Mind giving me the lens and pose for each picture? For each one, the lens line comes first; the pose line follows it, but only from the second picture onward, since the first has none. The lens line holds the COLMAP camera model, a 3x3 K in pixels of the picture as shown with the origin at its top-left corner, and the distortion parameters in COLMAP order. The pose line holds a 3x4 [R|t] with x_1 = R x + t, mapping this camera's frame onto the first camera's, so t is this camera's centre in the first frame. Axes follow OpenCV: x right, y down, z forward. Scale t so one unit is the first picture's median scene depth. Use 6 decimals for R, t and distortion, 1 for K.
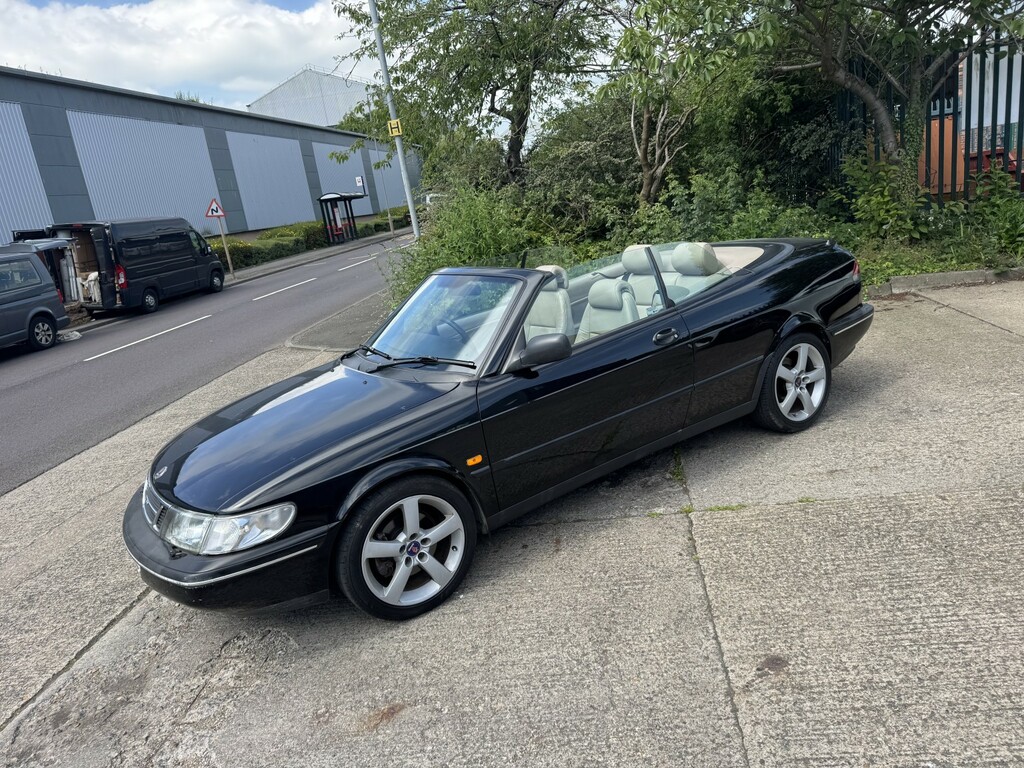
lens RADIAL K [[721.6, 0, 510.8], [0, 721.6, 367.1], [0, 0, 1]] dist [0.112230, -0.137811]
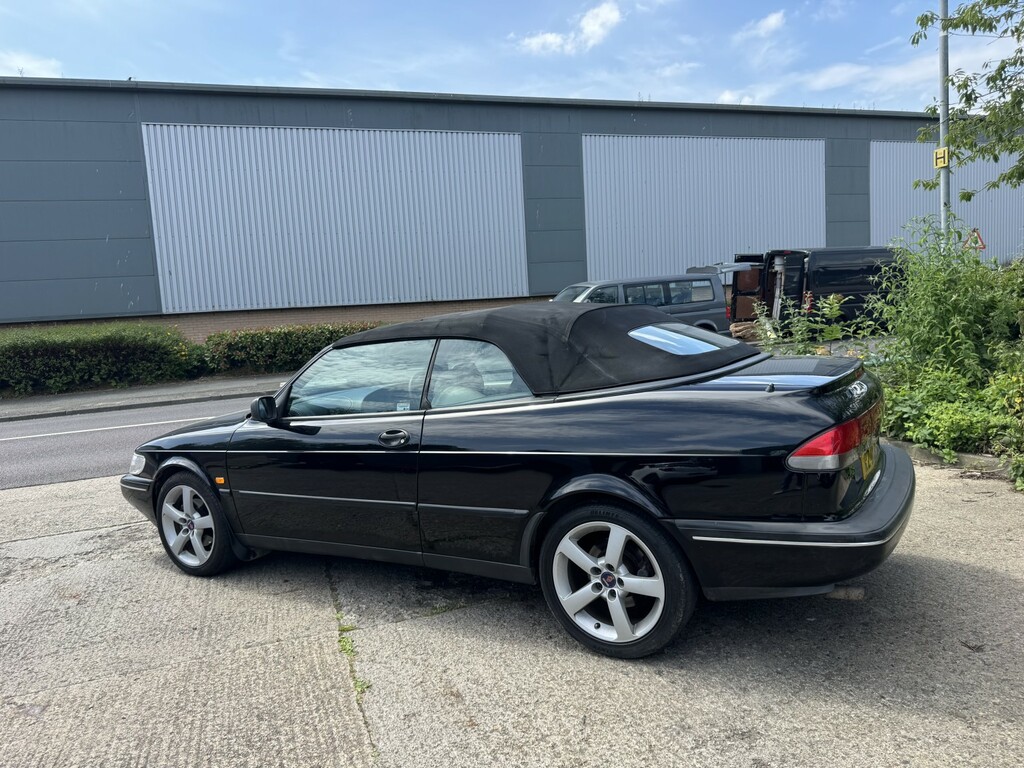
lens RADIAL K [[726.2, 0, 512.0], [0, 726.2, 387.9], [0, 0, 1]] dist [0.034059, -0.039717]
pose [[0.441405, 0.218038, -0.870414, 0.385384], [-0.214866, 0.967491, 0.133392, -0.092684], [0.871203, 0.128142, 0.473904, 0.264666]]
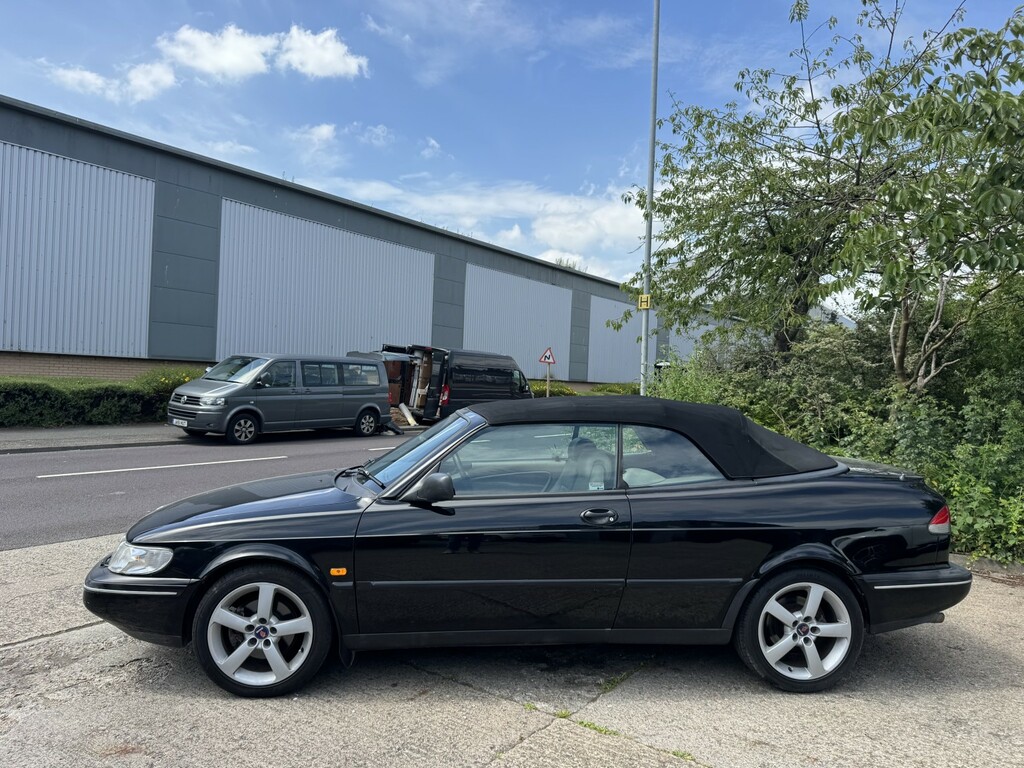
lens RADIAL K [[722.5, 0, 513.5], [0, 722.5, 384.4], [0, 0, 1]] dist [0.031551, -0.037437]
pose [[0.863174, 0.184511, -0.469985, 0.195575], [-0.277251, 0.951154, -0.135787, -0.017896], [0.421974, 0.247511, 0.872167, 0.040825]]
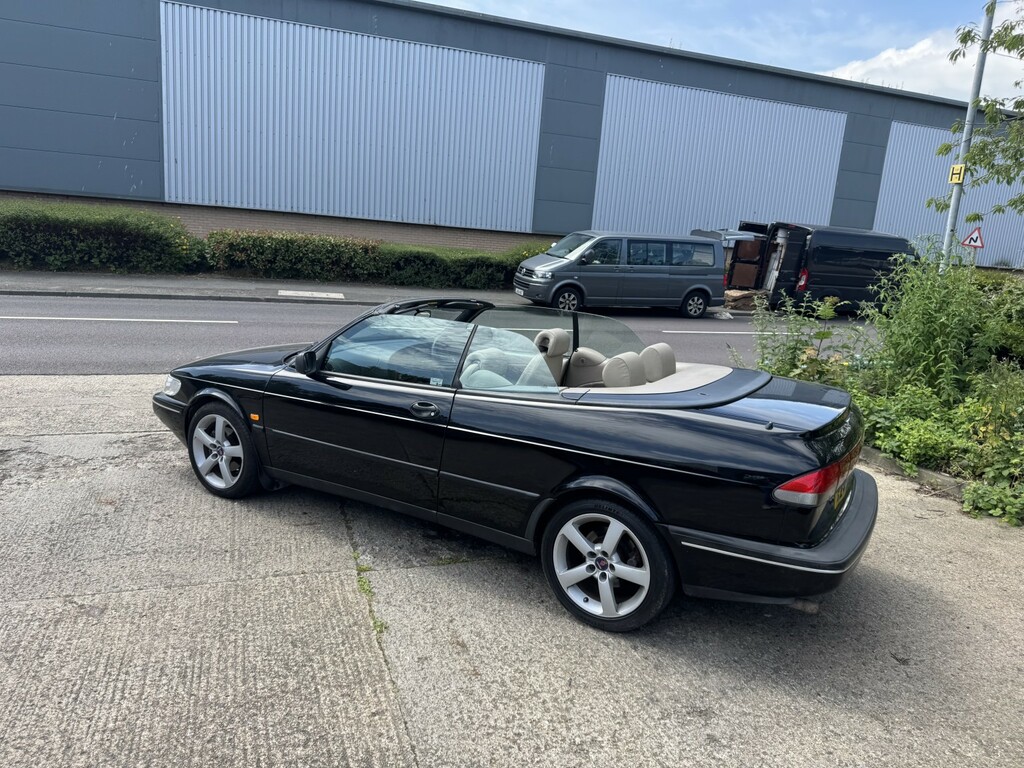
lens RADIAL K [[720.4, 0, 504.5], [0, 720.4, 383.4], [0, 0, 1]] dist [0.062660, -0.087027]
pose [[0.418769, 0.359739, -0.833799, 0.395377], [-0.343560, 0.912701, 0.221231, -0.121491], [0.840594, 0.193815, 0.505803, 0.224401]]
